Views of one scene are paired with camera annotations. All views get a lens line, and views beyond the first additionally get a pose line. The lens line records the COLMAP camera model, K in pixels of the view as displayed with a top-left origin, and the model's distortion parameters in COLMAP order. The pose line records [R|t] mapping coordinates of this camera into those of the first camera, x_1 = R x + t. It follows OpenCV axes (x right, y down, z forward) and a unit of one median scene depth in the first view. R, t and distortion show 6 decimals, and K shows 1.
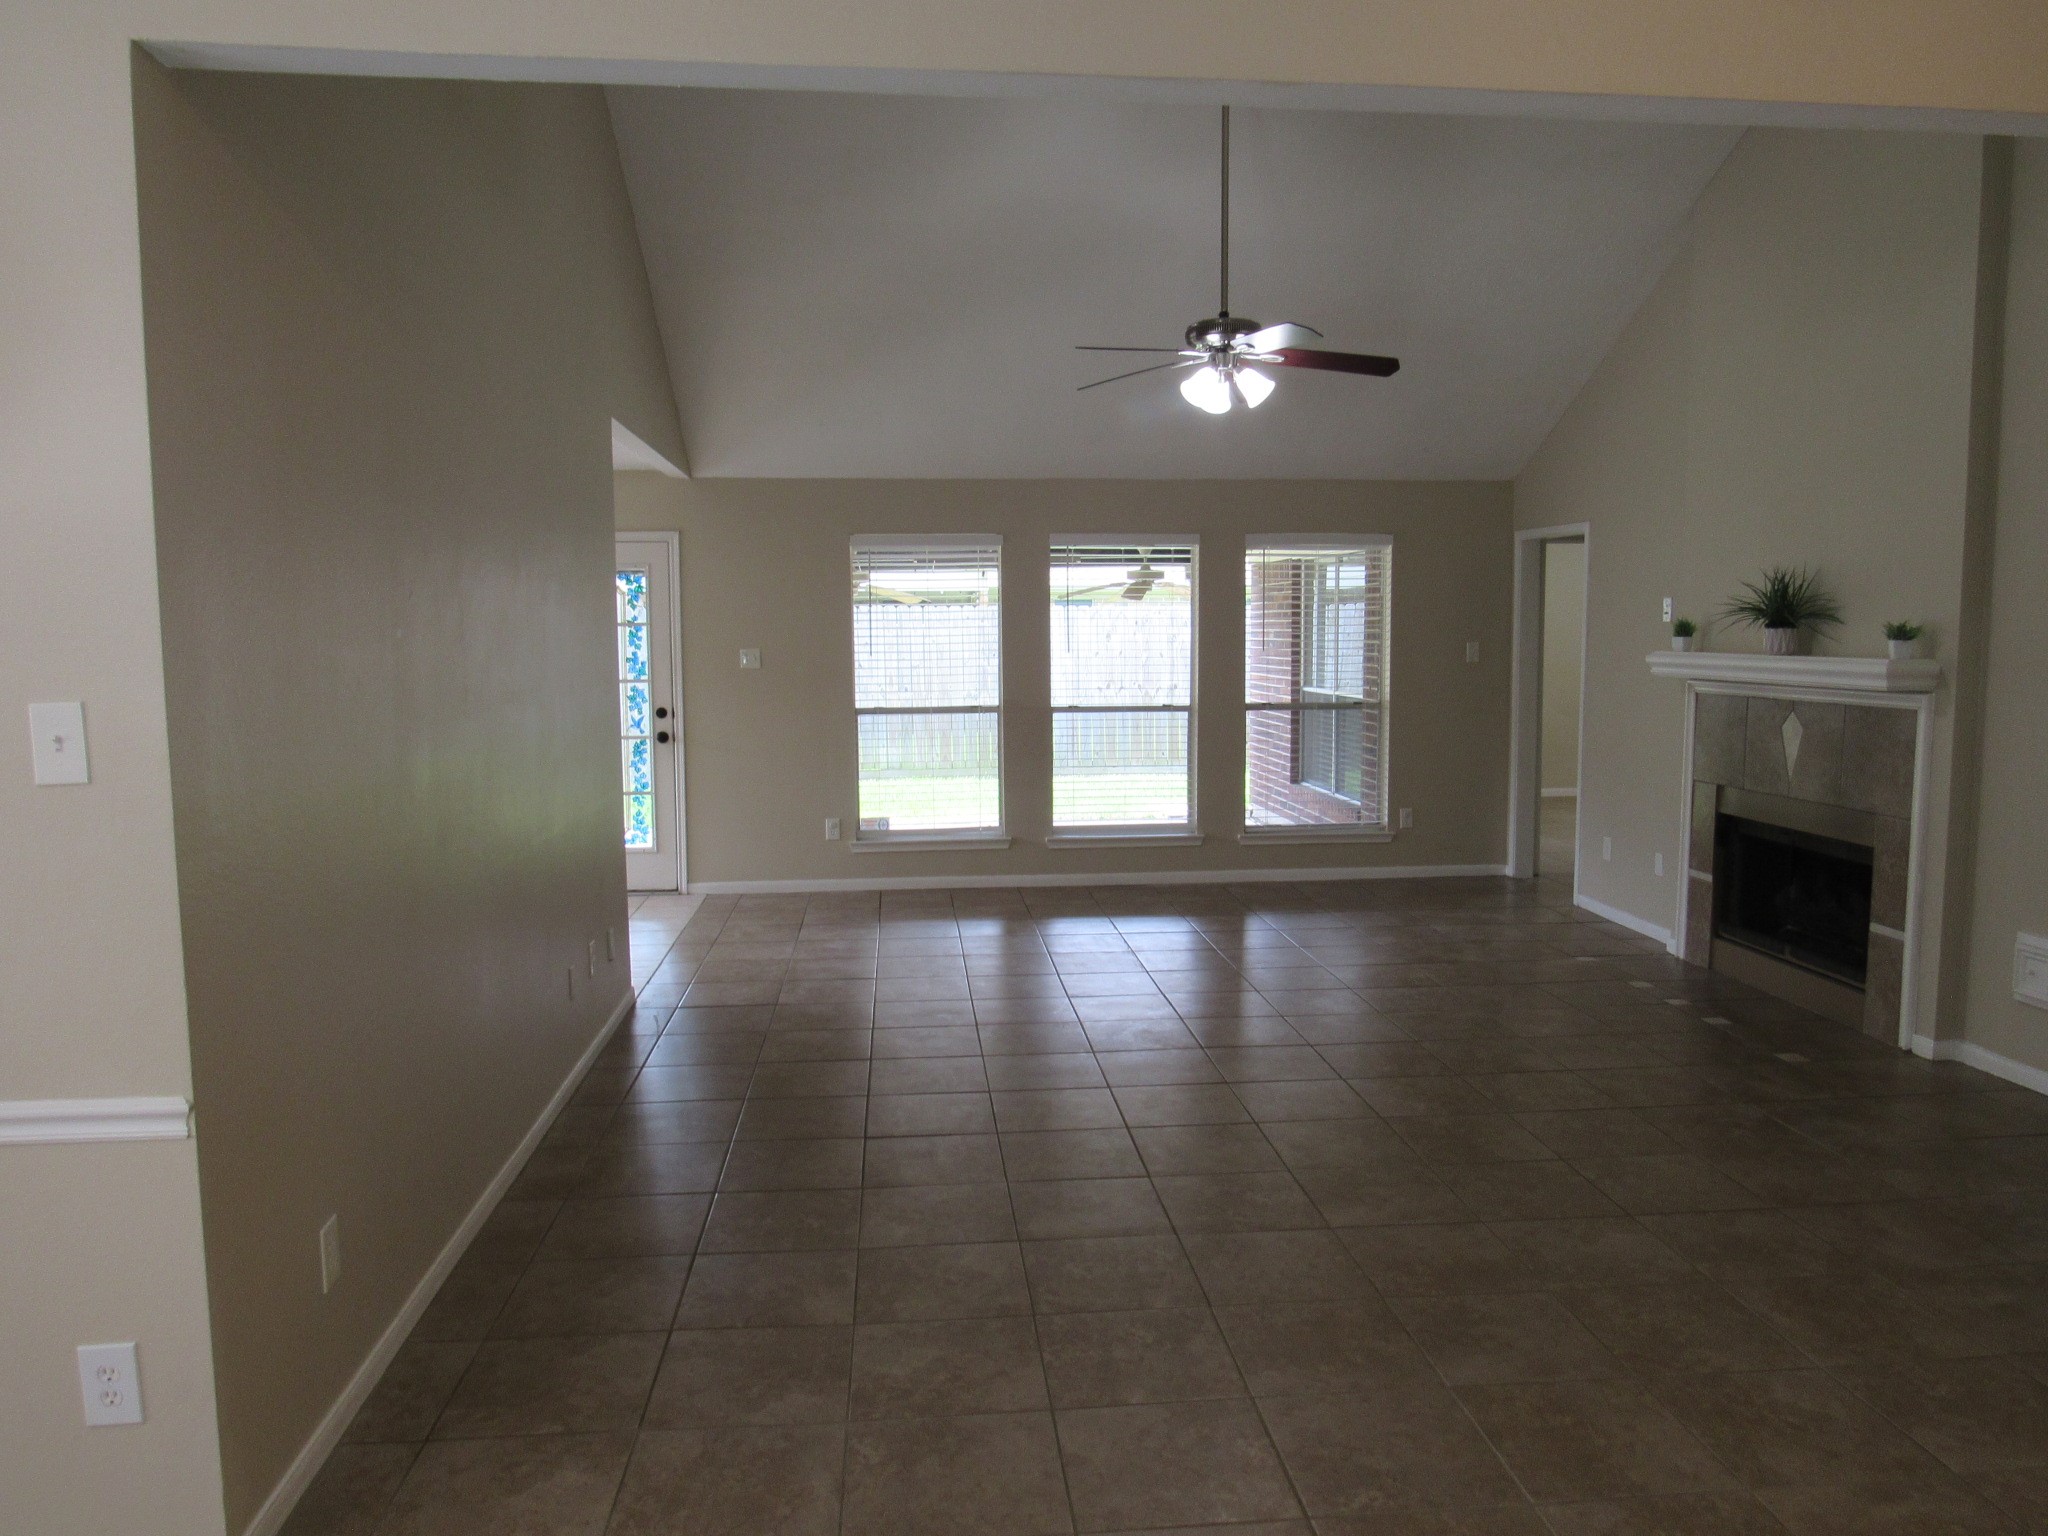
lens RADIAL K [[1463.7, 0, 1033.6], [0, 1463.7, 764.8], [0, 0, 1]] dist [-0.030874, 0.010314]
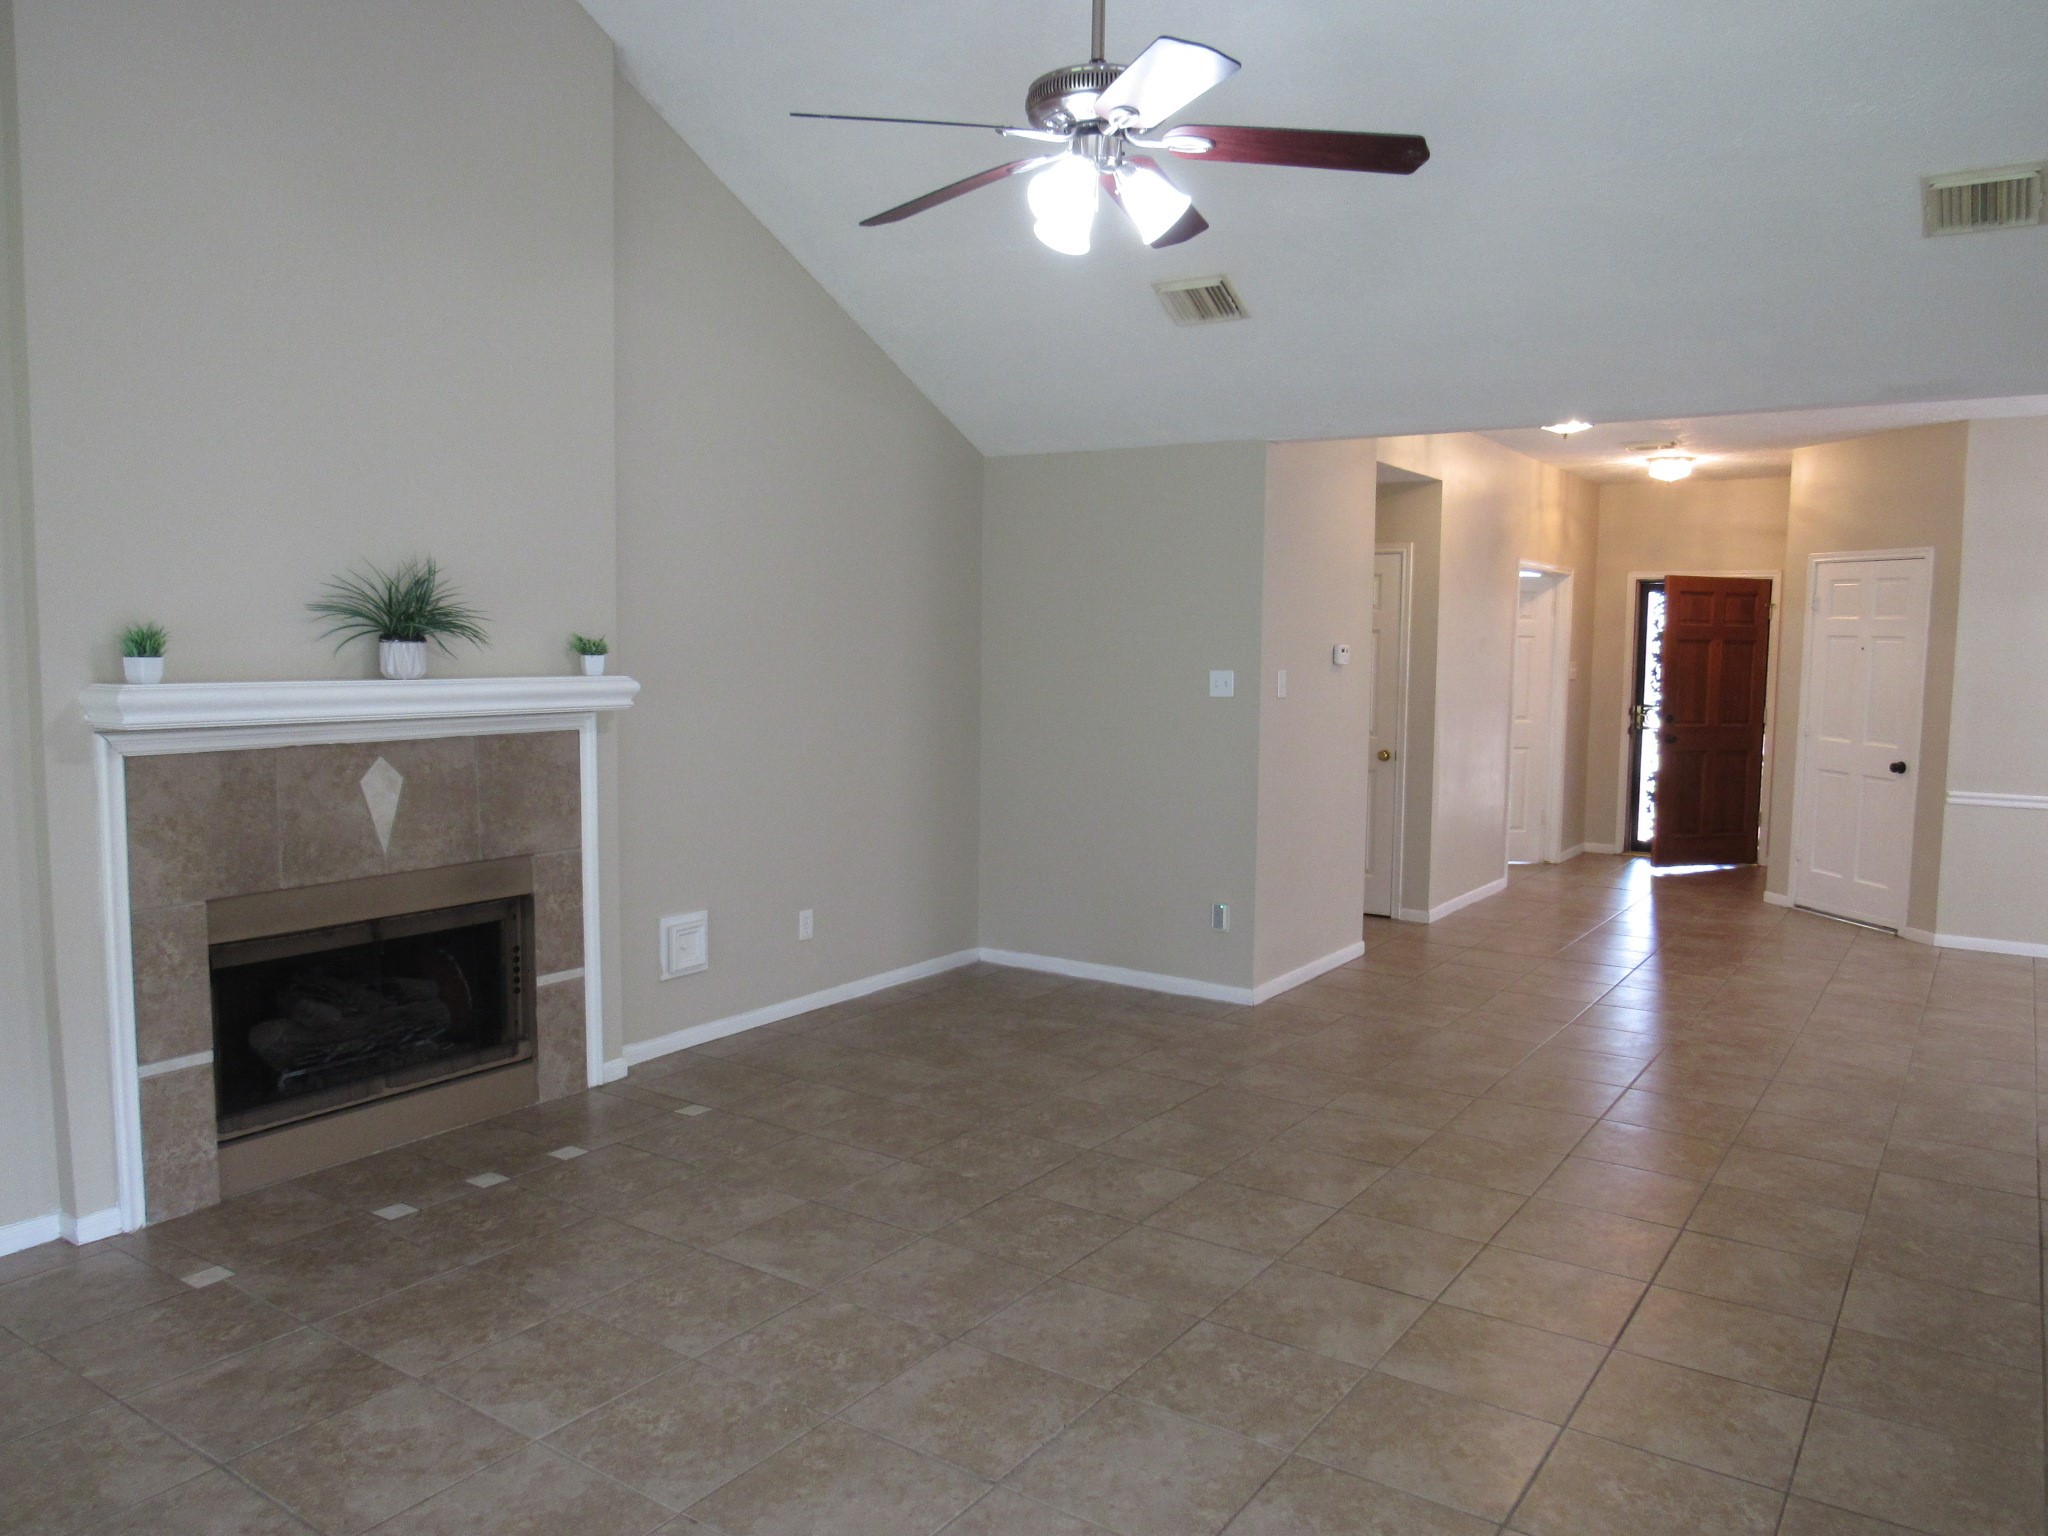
lens RADIAL K [[1463.7, 0, 1025.5], [0, 1463.7, 766.5], [0, 0, 1]] dist [-0.030874, 0.010314]
pose [[-0.771132, -0.058551, 0.633977, -0.169710], [0.052484, 0.986527, 0.154949, -0.115797], [-0.634508, 0.152760, -0.757670, 1.220146]]
